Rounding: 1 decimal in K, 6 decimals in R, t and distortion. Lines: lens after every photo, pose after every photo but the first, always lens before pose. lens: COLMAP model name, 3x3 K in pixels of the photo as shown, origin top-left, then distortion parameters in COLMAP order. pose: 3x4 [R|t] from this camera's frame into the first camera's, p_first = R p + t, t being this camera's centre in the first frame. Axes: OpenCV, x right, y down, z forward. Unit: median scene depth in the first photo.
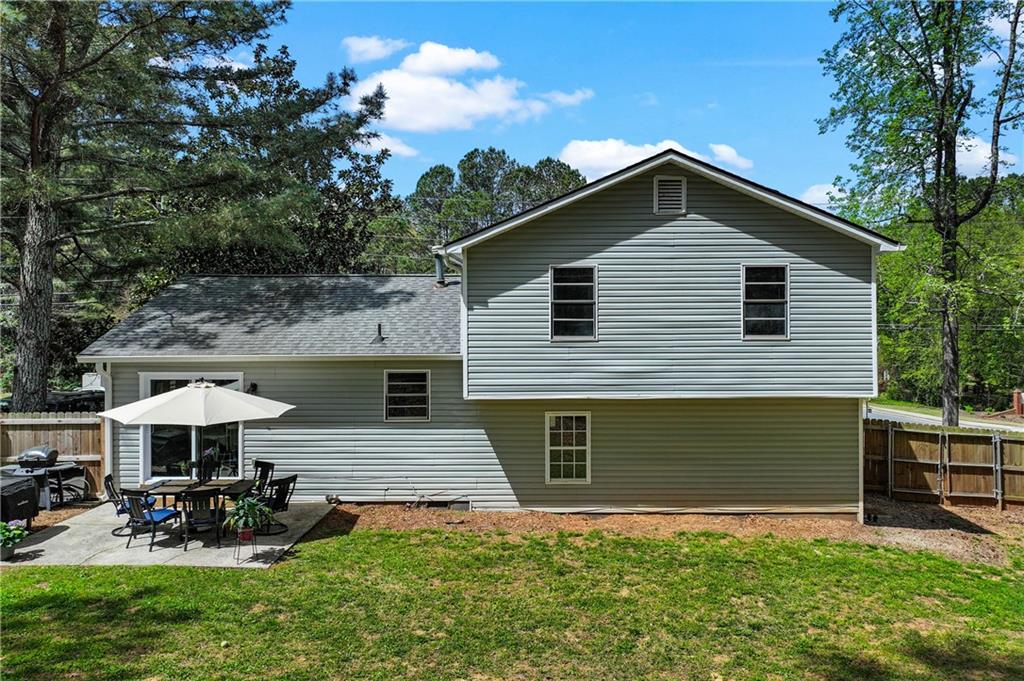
lens RADIAL K [[482.4, 0, 514.6], [0, 482.4, 328.5], [0, 0, 1]] dist [-0.002615, 0.001586]
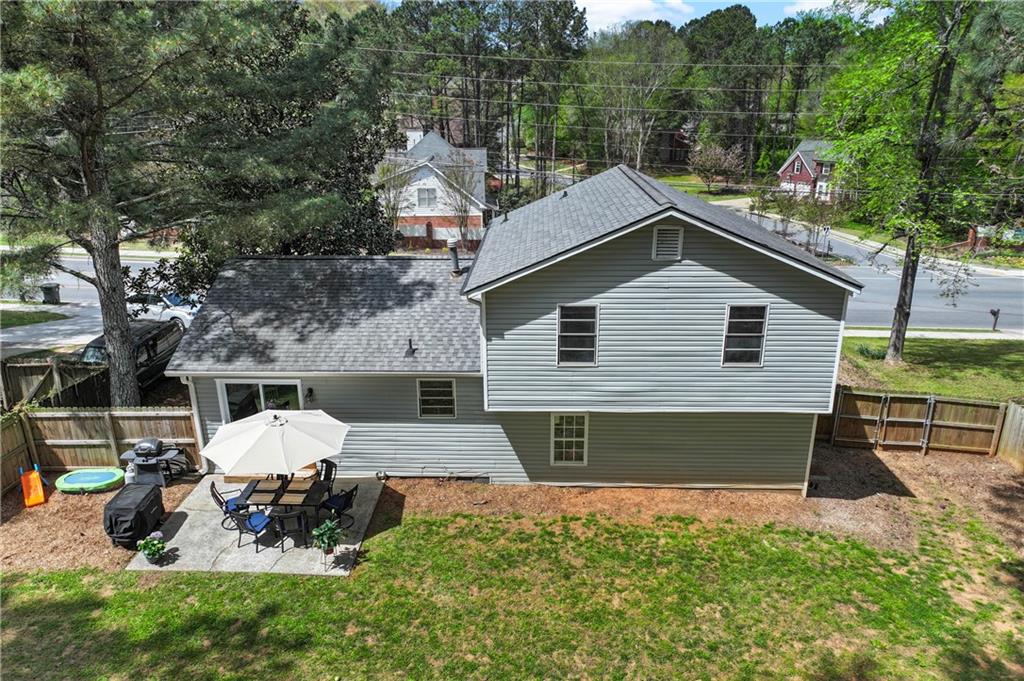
lens RADIAL K [[415.5, 0, 508.6], [0, 415.5, 372.3], [0, 0, 1]] dist [-0.000895, -0.000302]
pose [[0.999664, -0.007248, -0.024889, -0.016948], [0.012216, 0.978537, 0.205710, -0.147740], [0.022864, -0.205945, 0.978297, -0.002283]]
